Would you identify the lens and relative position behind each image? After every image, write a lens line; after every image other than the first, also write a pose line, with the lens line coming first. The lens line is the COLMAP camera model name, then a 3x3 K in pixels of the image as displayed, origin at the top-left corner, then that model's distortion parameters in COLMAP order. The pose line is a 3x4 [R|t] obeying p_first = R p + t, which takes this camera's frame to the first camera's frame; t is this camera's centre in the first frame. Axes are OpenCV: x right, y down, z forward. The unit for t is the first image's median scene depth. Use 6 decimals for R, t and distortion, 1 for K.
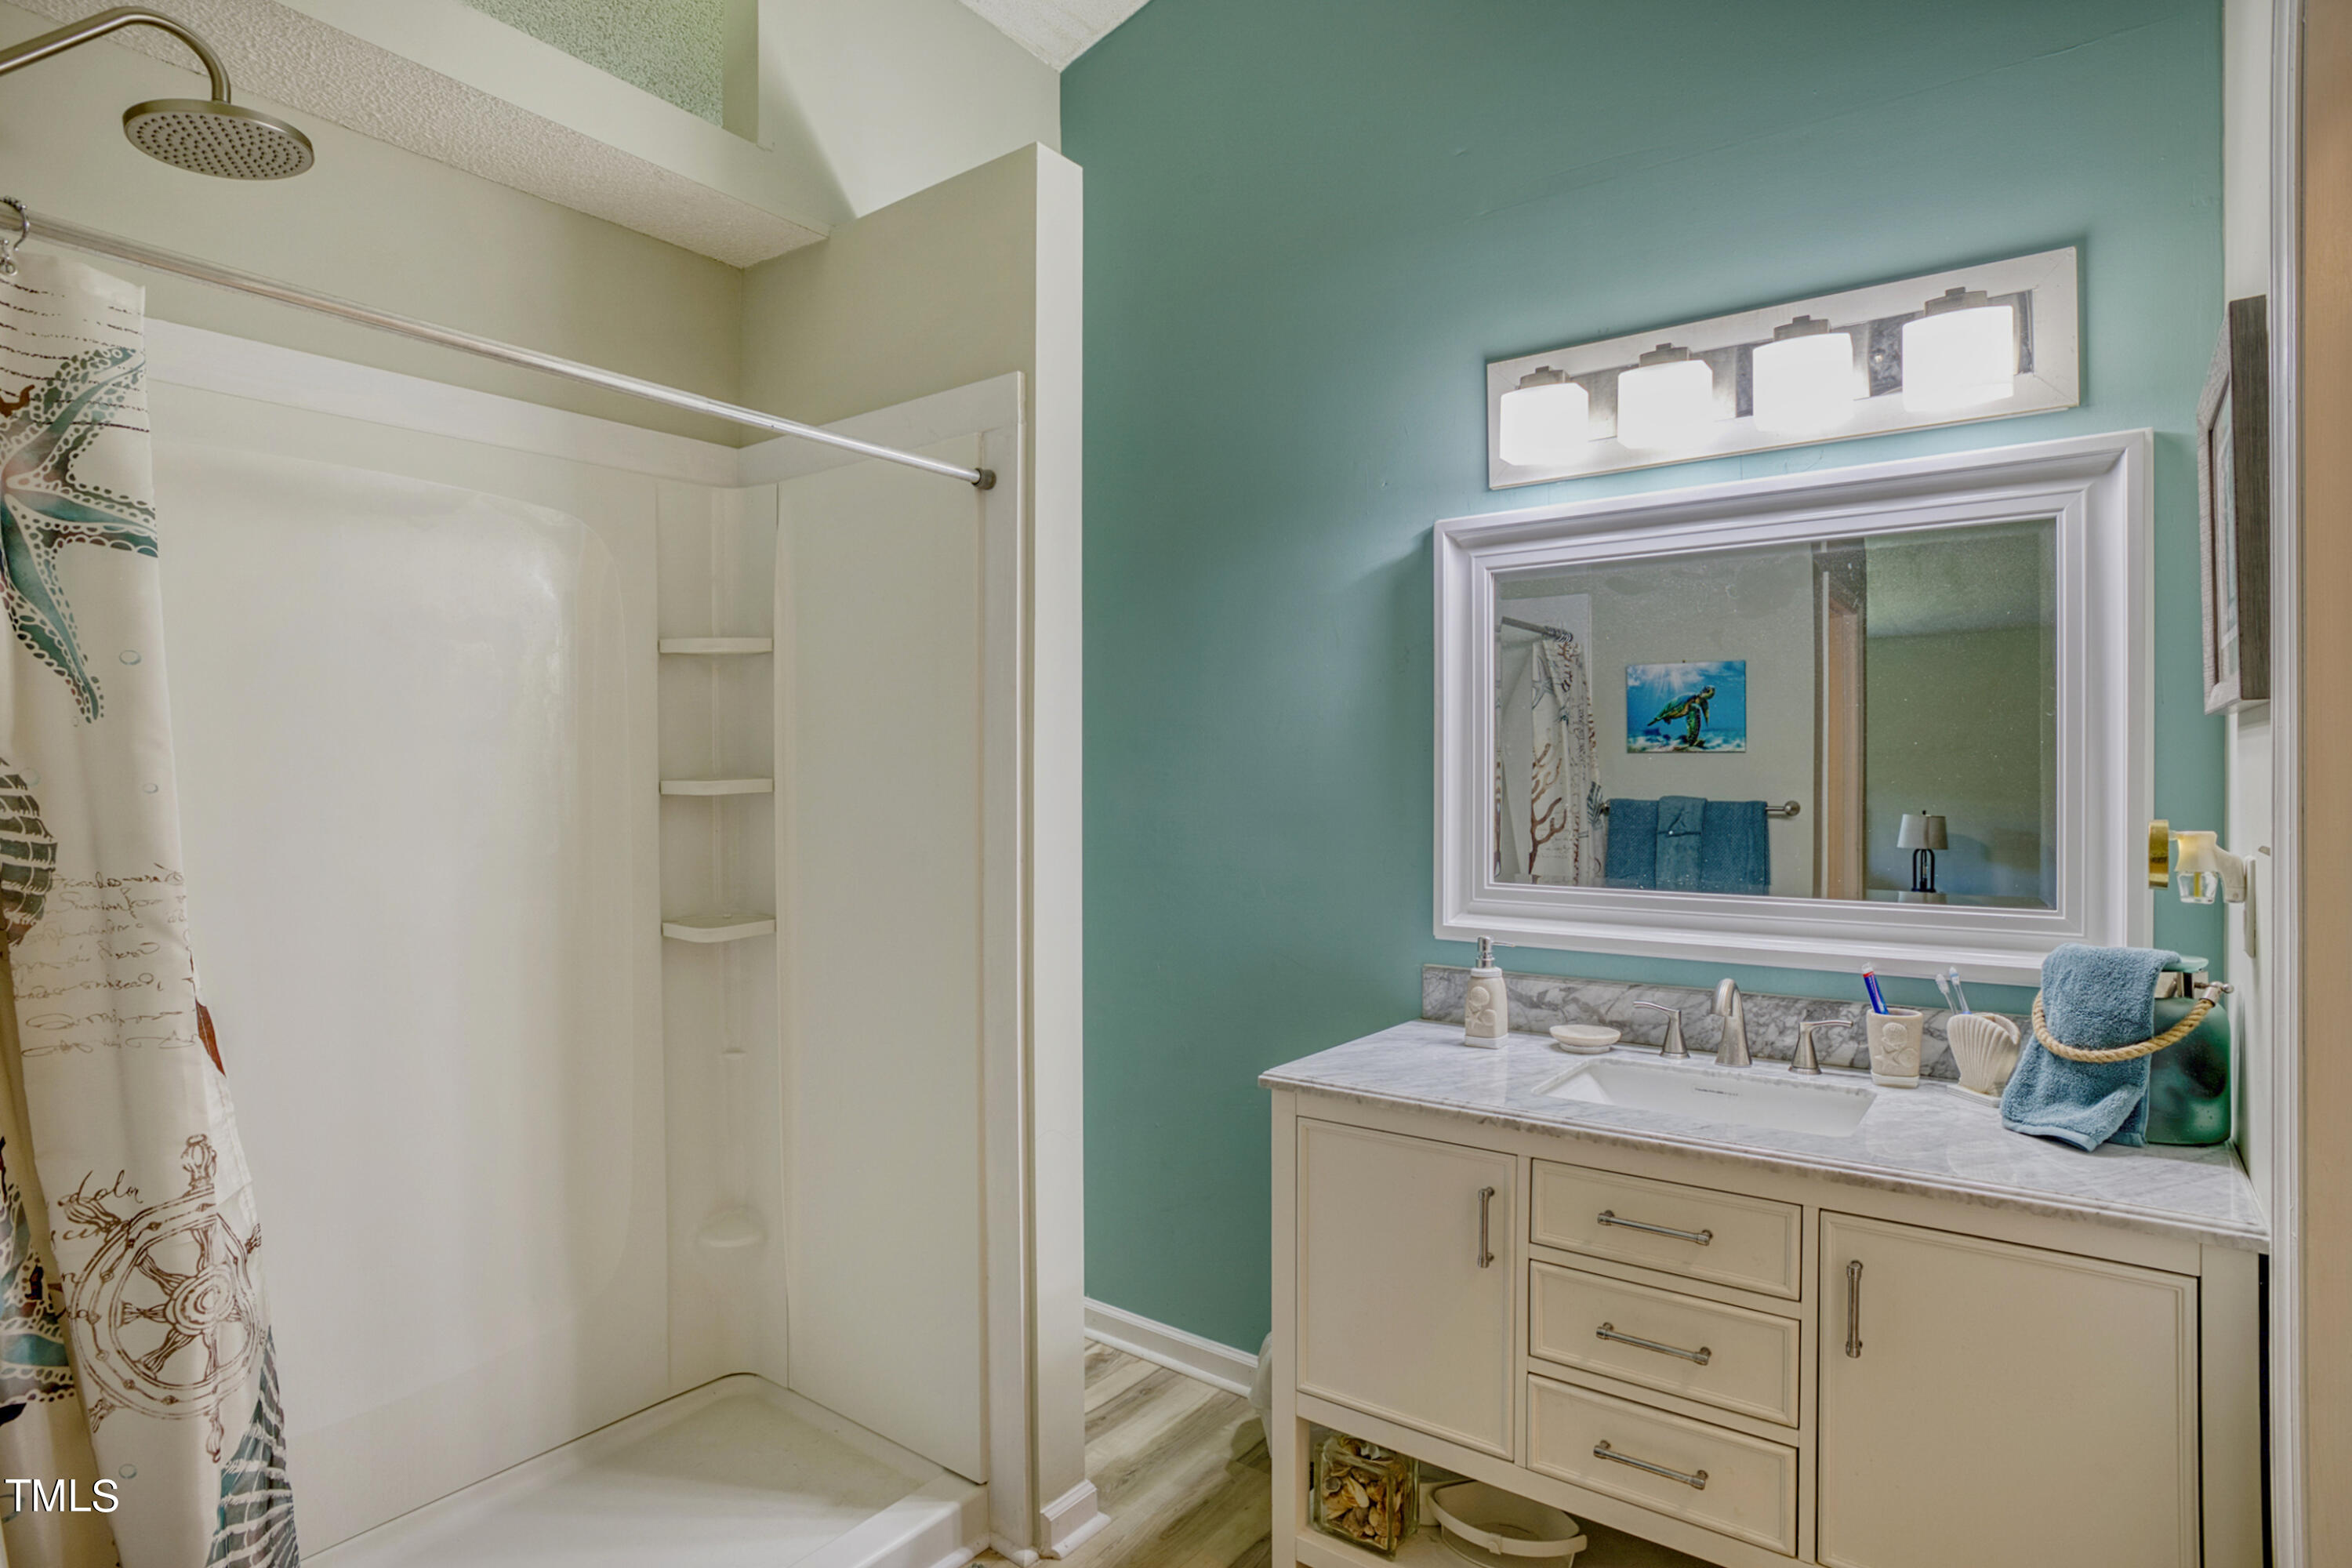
lens RADIAL K [[1222.0, 0, 1163.0], [0, 1222.0, 777.4], [0, 0, 1]] dist [-0.077104, 0.036965]
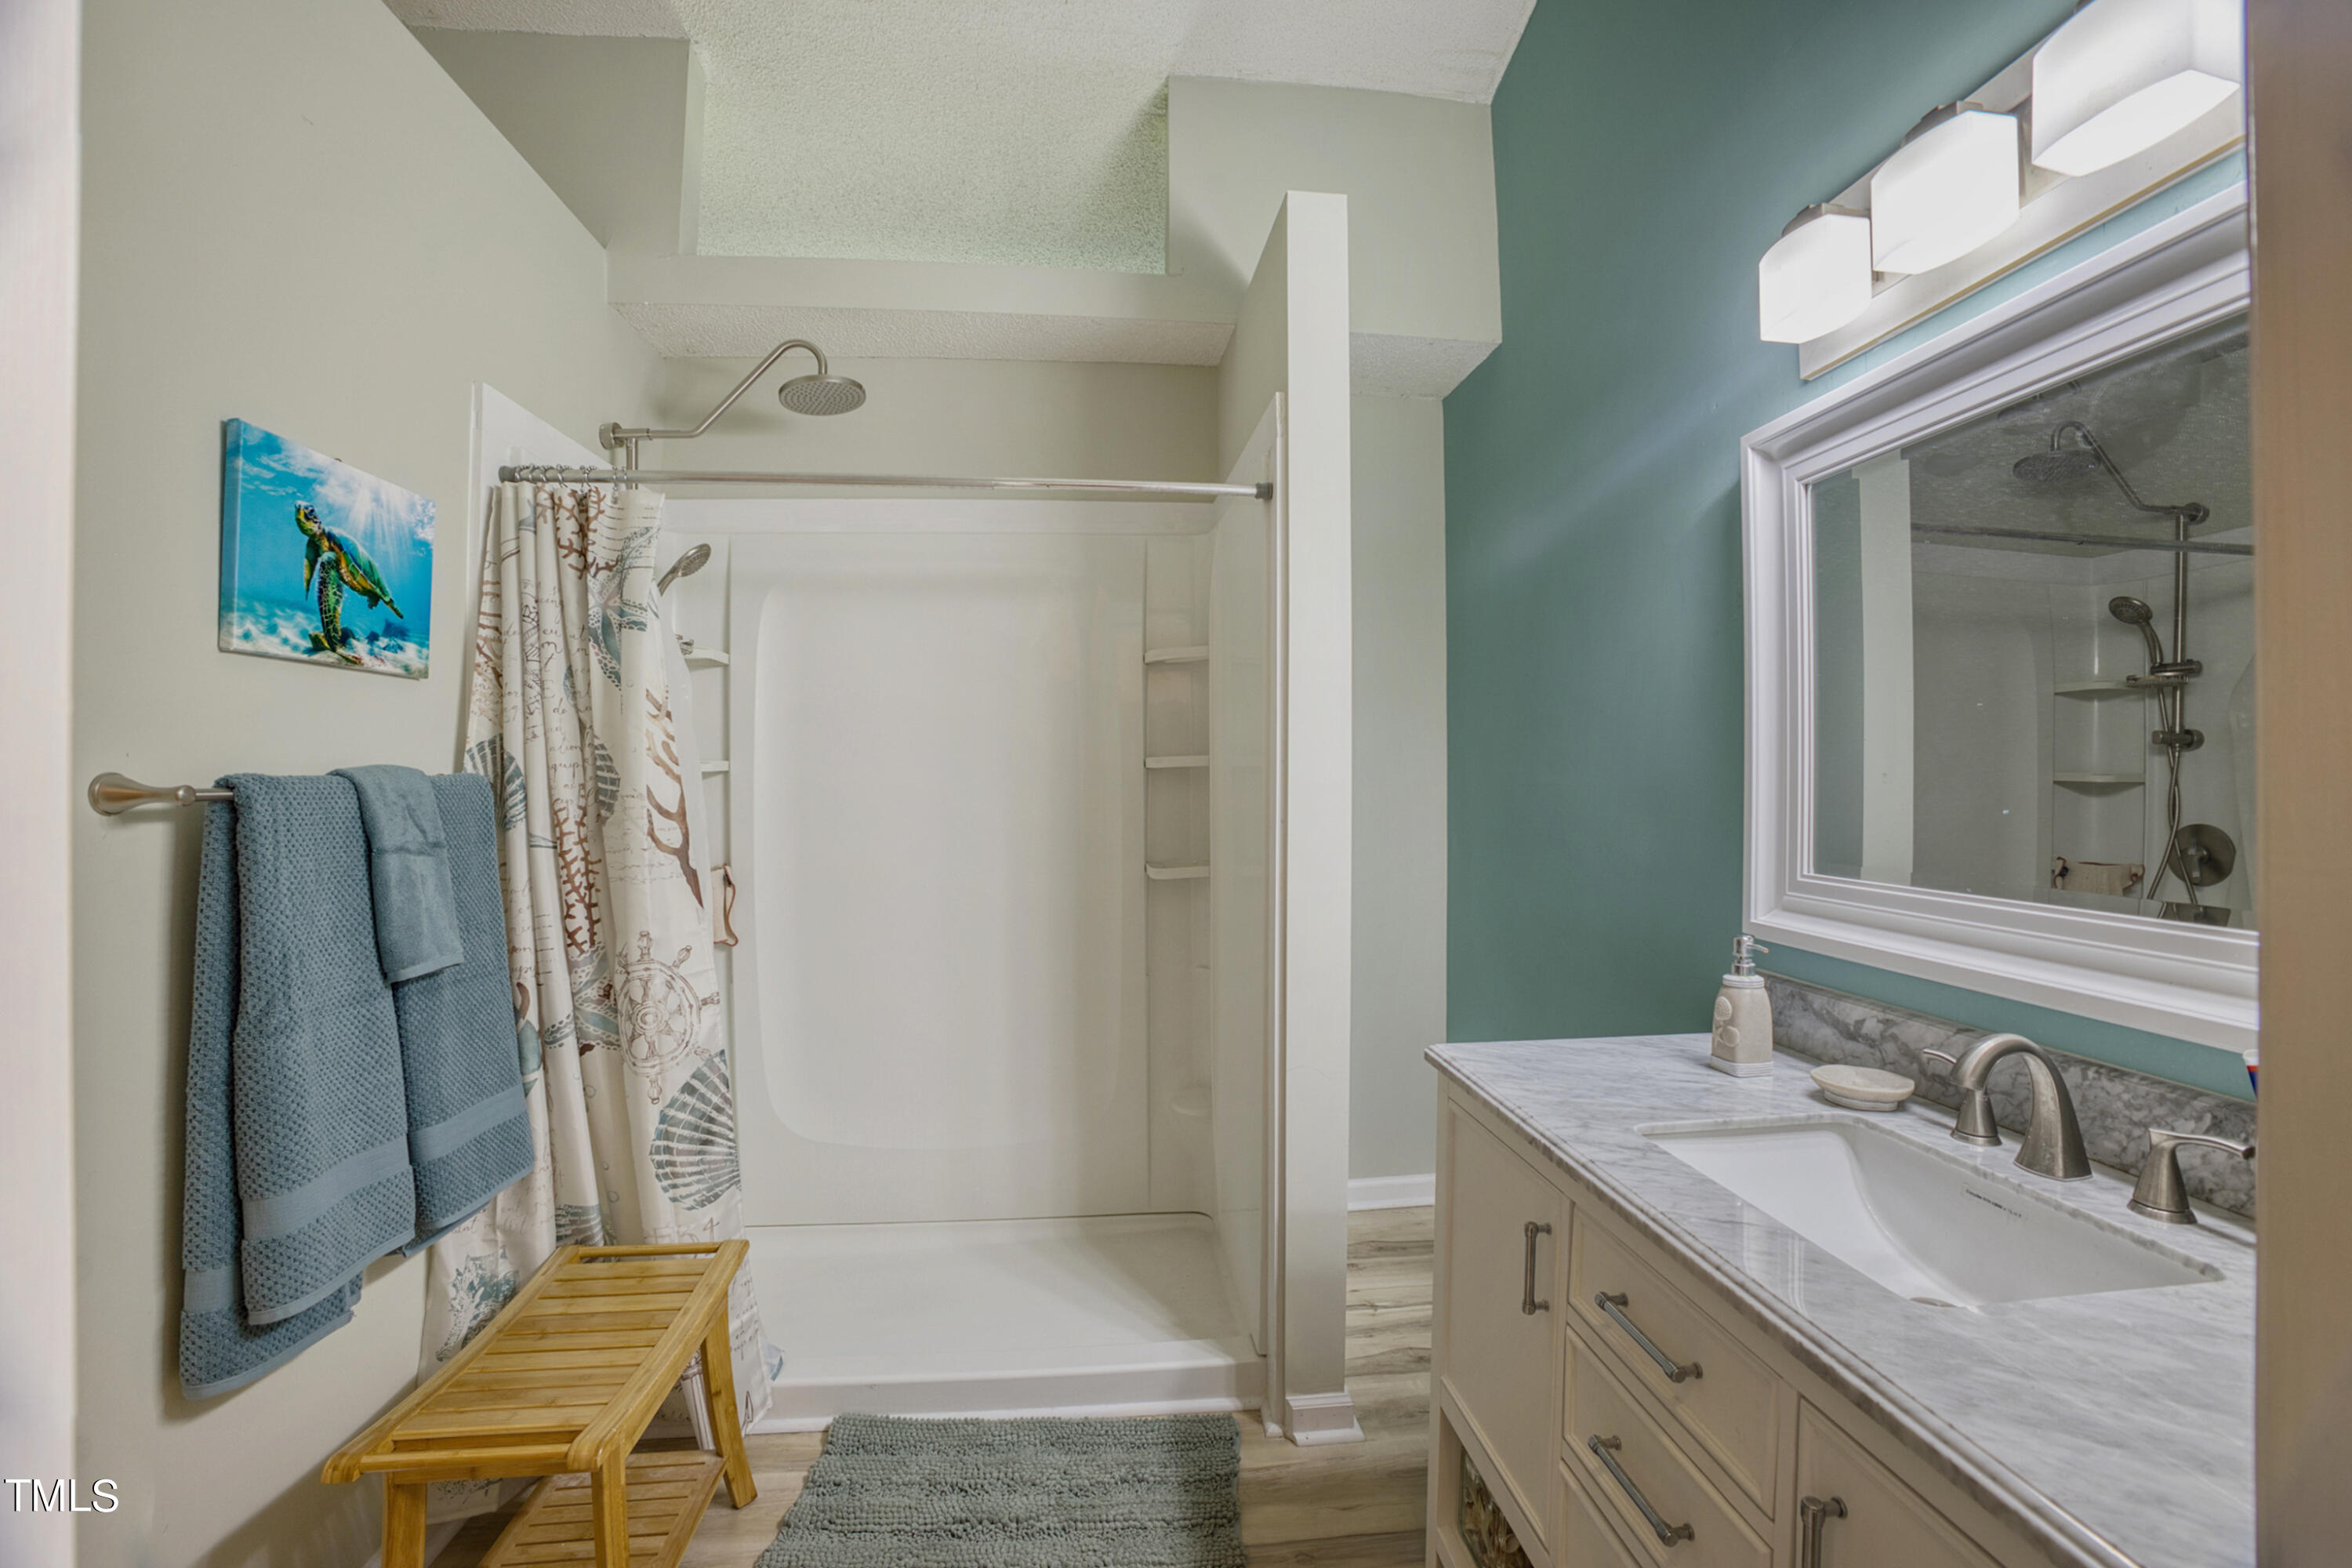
lens RADIAL K [[994.5, 0, 1177.7], [0, 994.5, 771.2], [0, 0, 1]] dist [-0.096956, 0.026291]
pose [[0.681109, -0.002185, -0.732179, 0.519091], [-0.002598, 0.999982, -0.005401, 0.028486], [0.732177, 0.005580, 0.681091, 0.318801]]
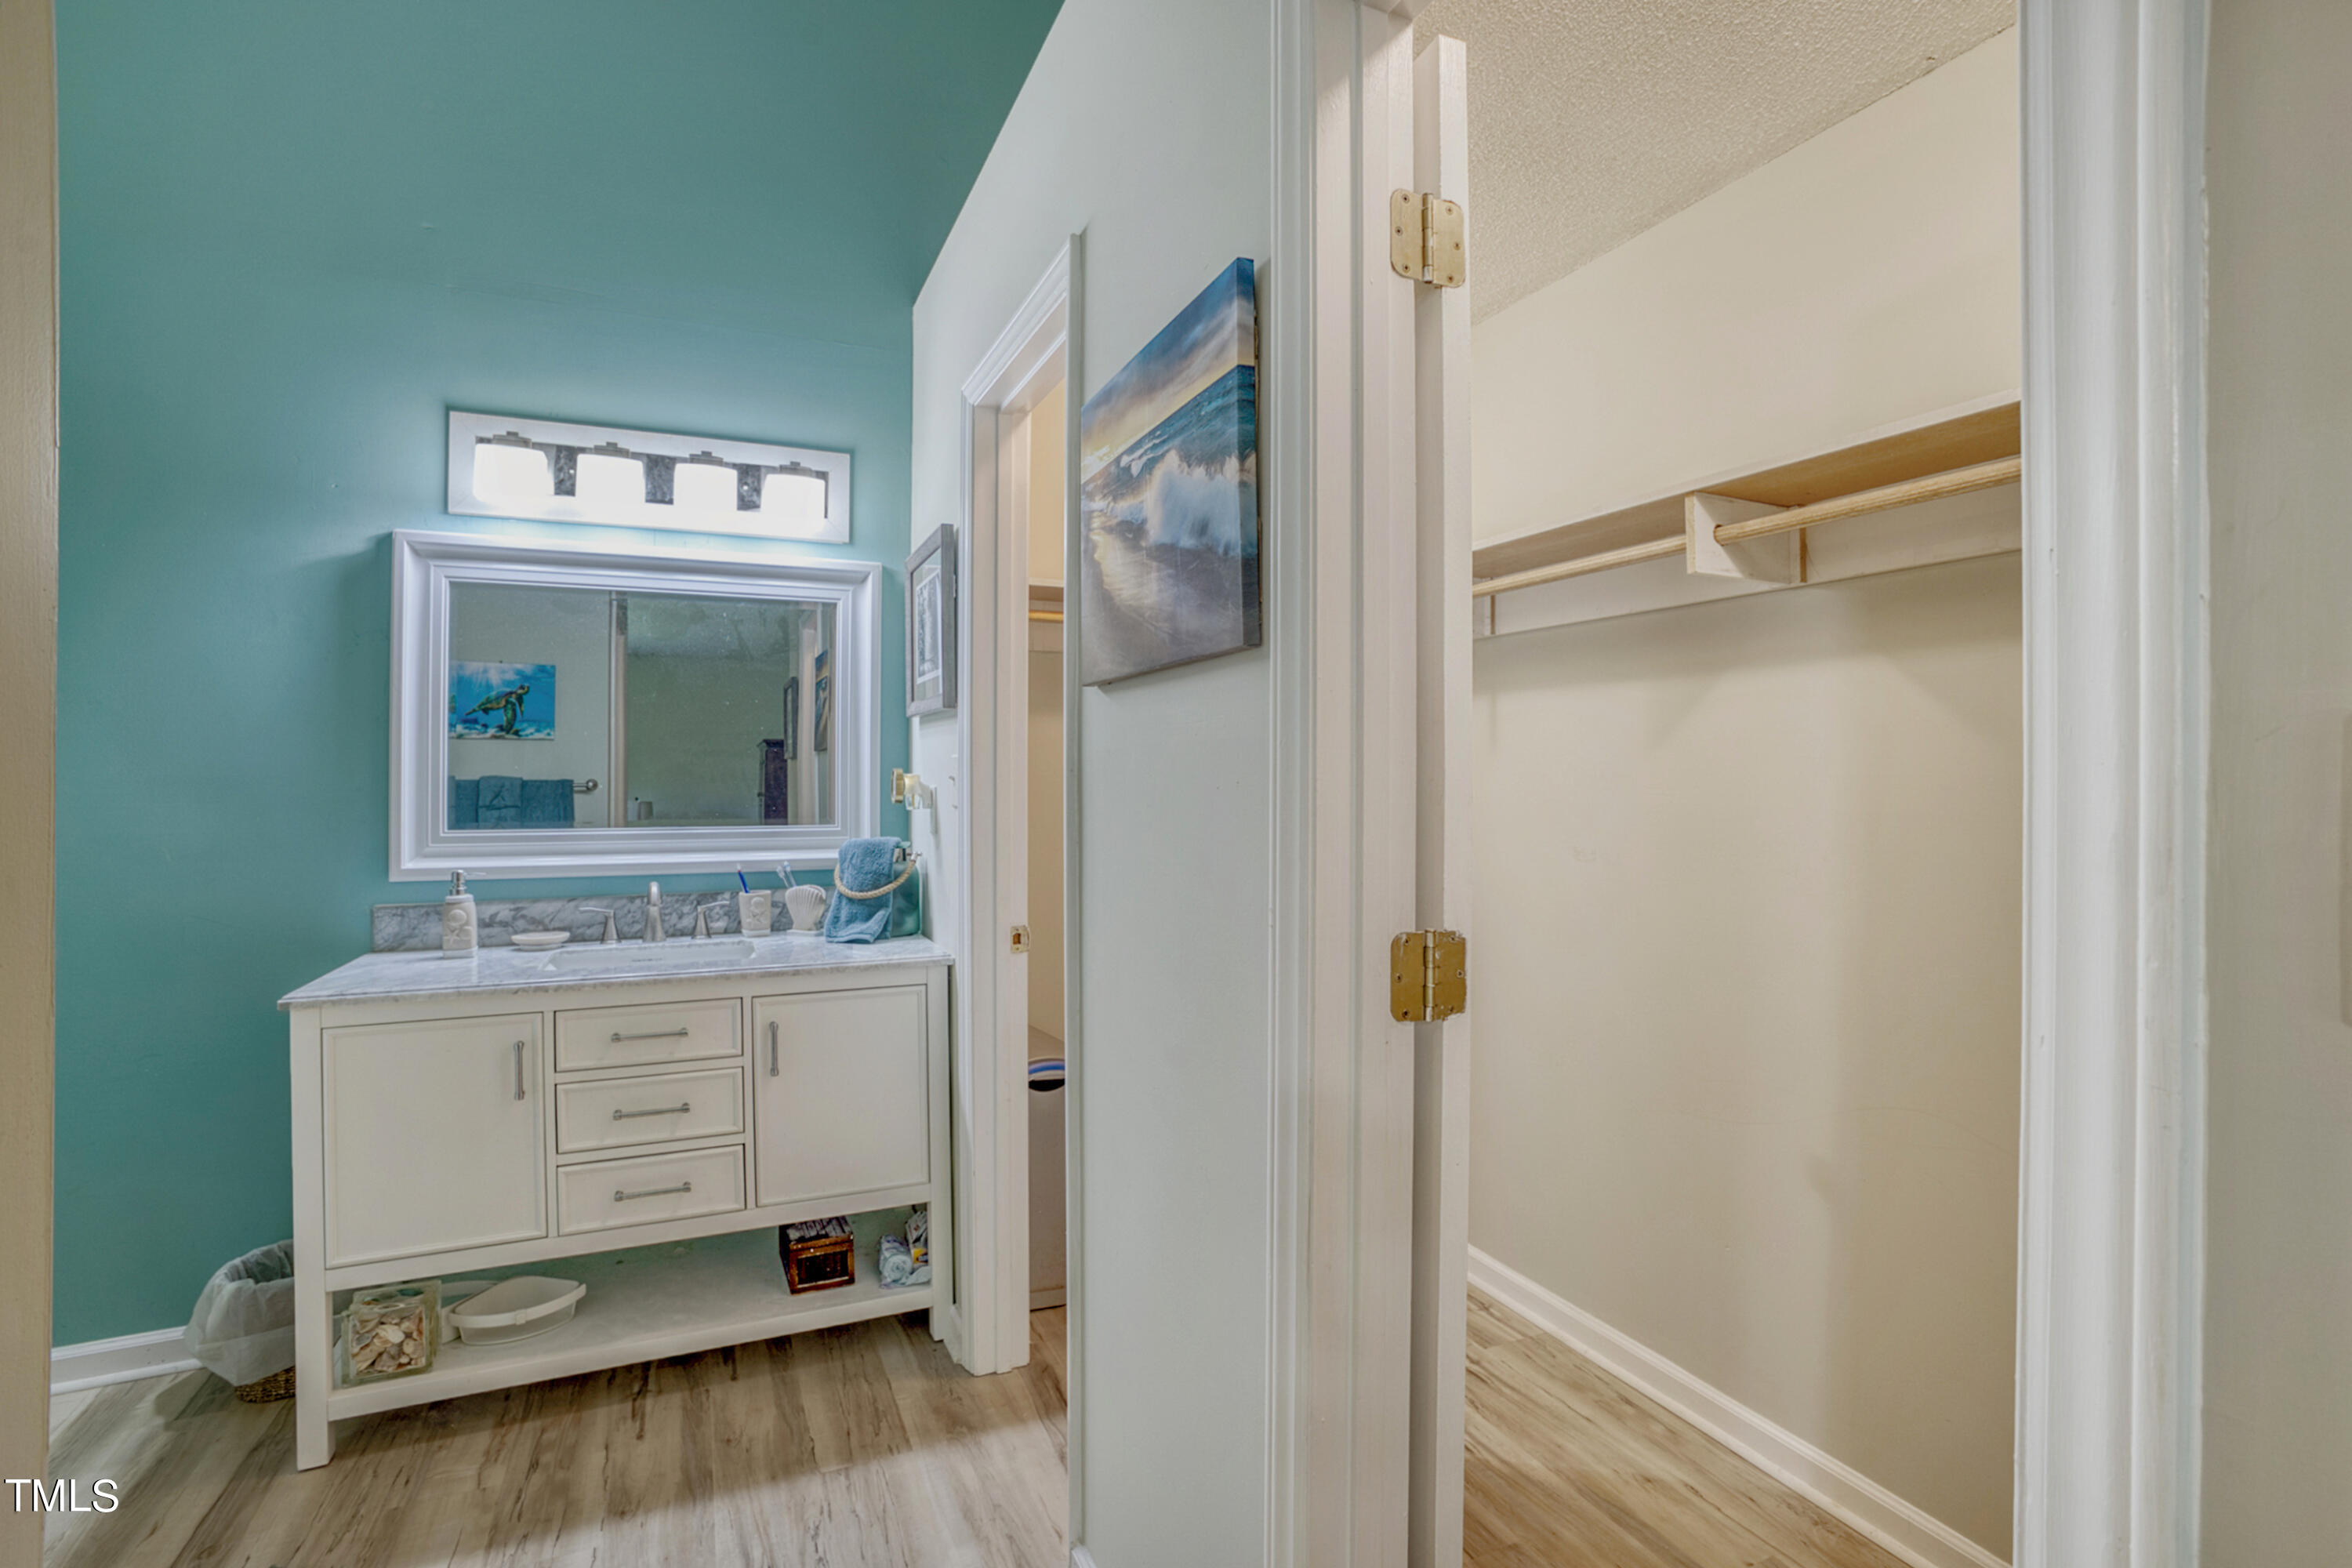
lens RADIAL K [[1101.6, 0, 1177.0], [0, 1101.6, 771.5], [0, 0, 1]] dist [-0.031877, 0.000264]
pose [[0.476052, 0.006345, 0.879394, -0.403270], [0.000296, 0.999973, -0.007375, 0.040159], [-0.879417, 0.003771, 0.476037, -0.208910]]
